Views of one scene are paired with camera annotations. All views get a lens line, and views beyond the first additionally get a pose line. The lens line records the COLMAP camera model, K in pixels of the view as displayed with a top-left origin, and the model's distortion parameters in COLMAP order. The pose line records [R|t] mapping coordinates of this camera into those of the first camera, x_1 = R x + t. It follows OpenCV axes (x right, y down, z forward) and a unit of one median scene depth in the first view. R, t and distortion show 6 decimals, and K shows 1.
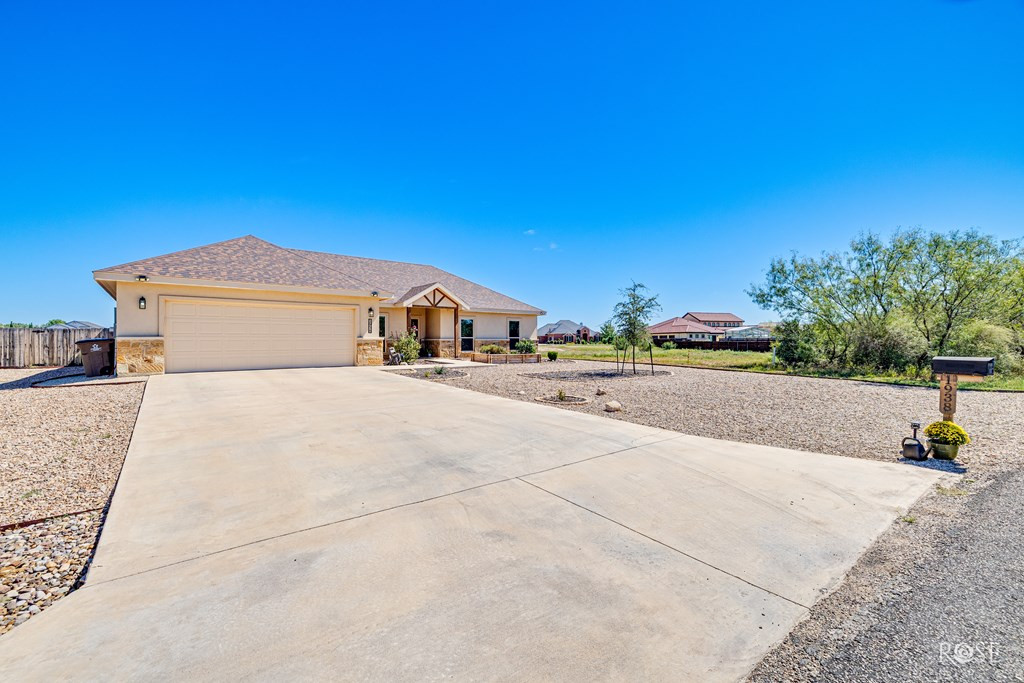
lens RADIAL K [[432.4, 0, 512.9], [0, 432.4, 341.1], [0, 0, 1]] dist [0.004464, 0.000578]
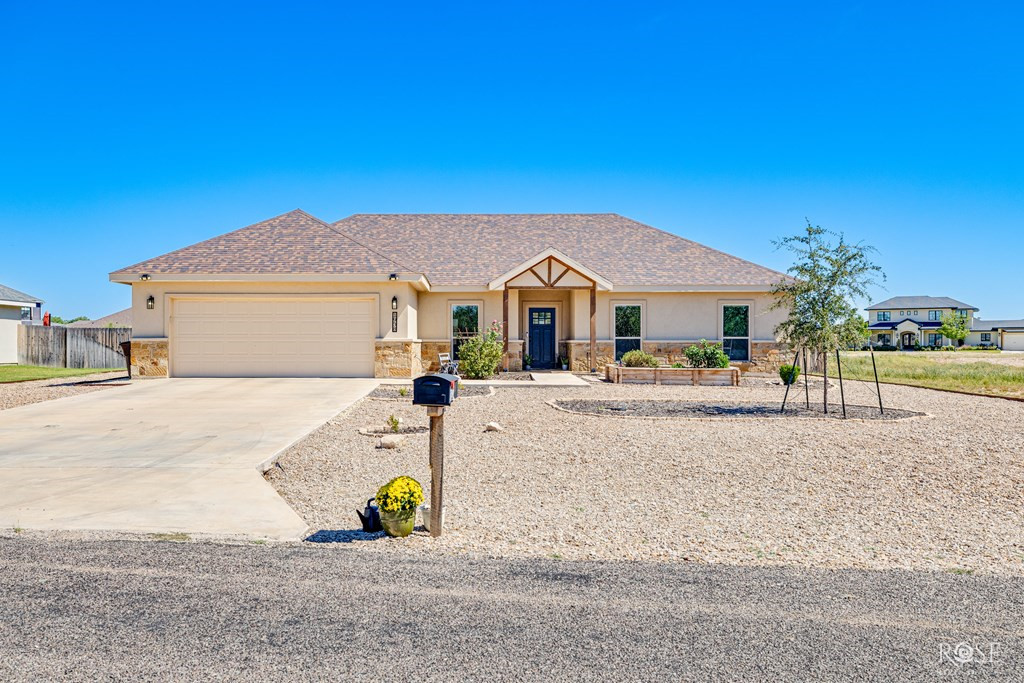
lens RADIAL K [[820.9, 0, 465.3], [0, 820.9, 343.4], [0, 0, 1]] dist [0.010639, -0.001478]
pose [[0.765465, 0.005294, -0.643456, 0.482287], [-0.003583, 0.999986, 0.003965, -0.004436], [0.643468, -0.000729, 0.765473, 0.034630]]
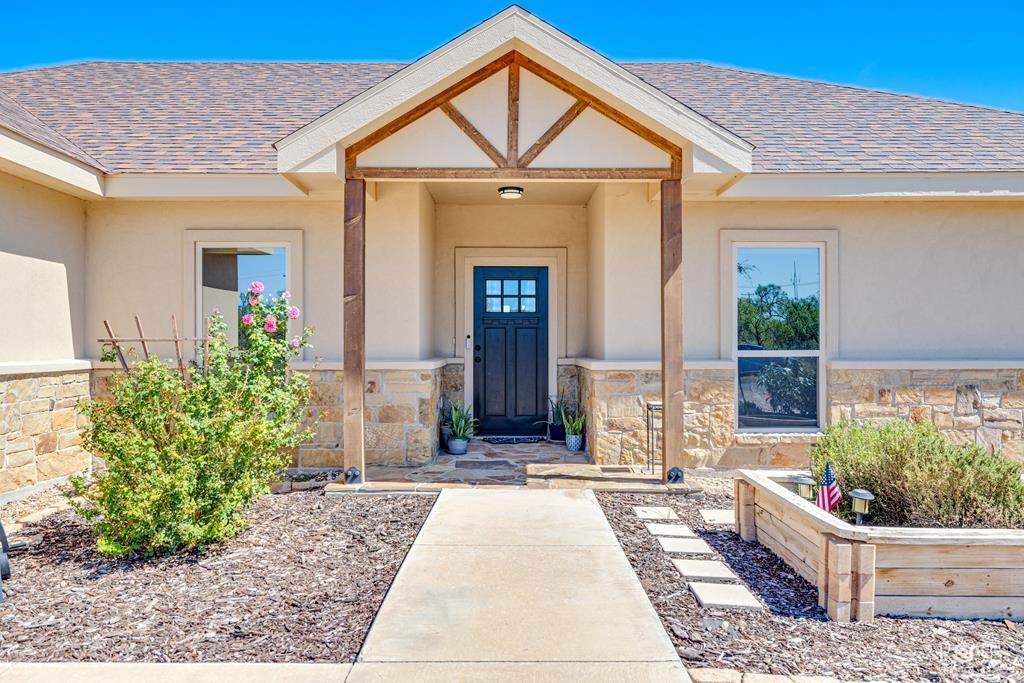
lens RADIAL K [[710.6, 0, 513.7], [0, 710.6, 341.6], [0, 0, 1]] dist [-0.000187, 0.000475]
pose [[0.776641, 0.001959, -0.629941, -0.009011], [-0.002006, 0.999998, 0.000636, -0.014038], [0.629940, 0.000770, 0.776643, 0.799682]]
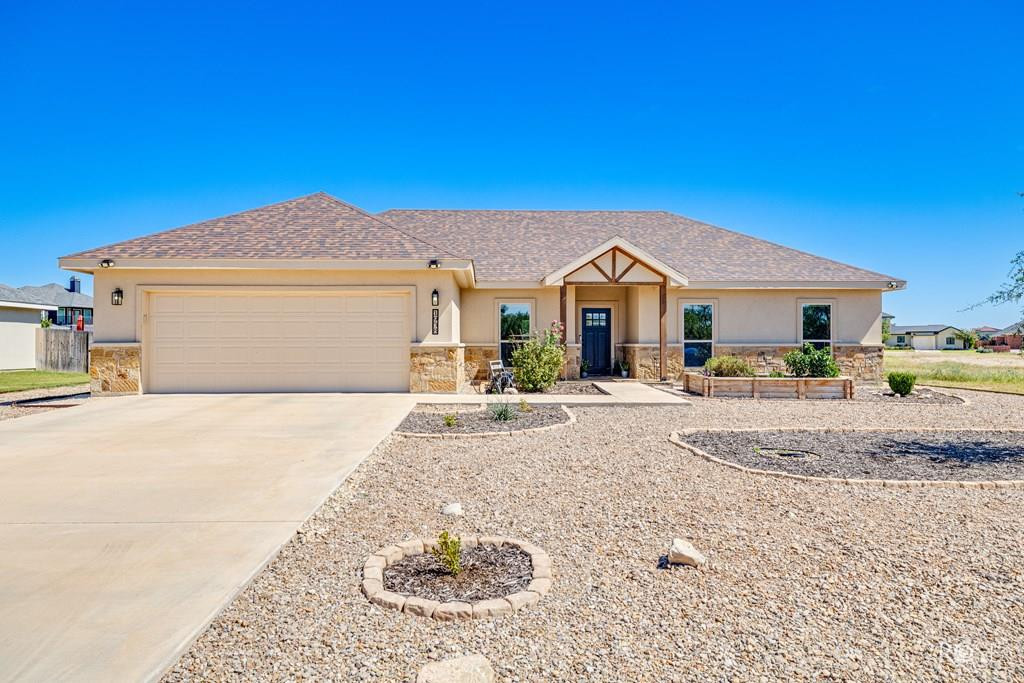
lens RADIAL K [[620.7, 0, 512.5], [0, 620.7, 339.0], [0, 0, 1]] dist [0.003209, 0.001332]
pose [[0.795679, -0.001899, -0.605715, 0.182683], [-0.001543, 0.999985, -0.005163, -0.006797], [0.605716, 0.005042, 0.795665, 0.325237]]
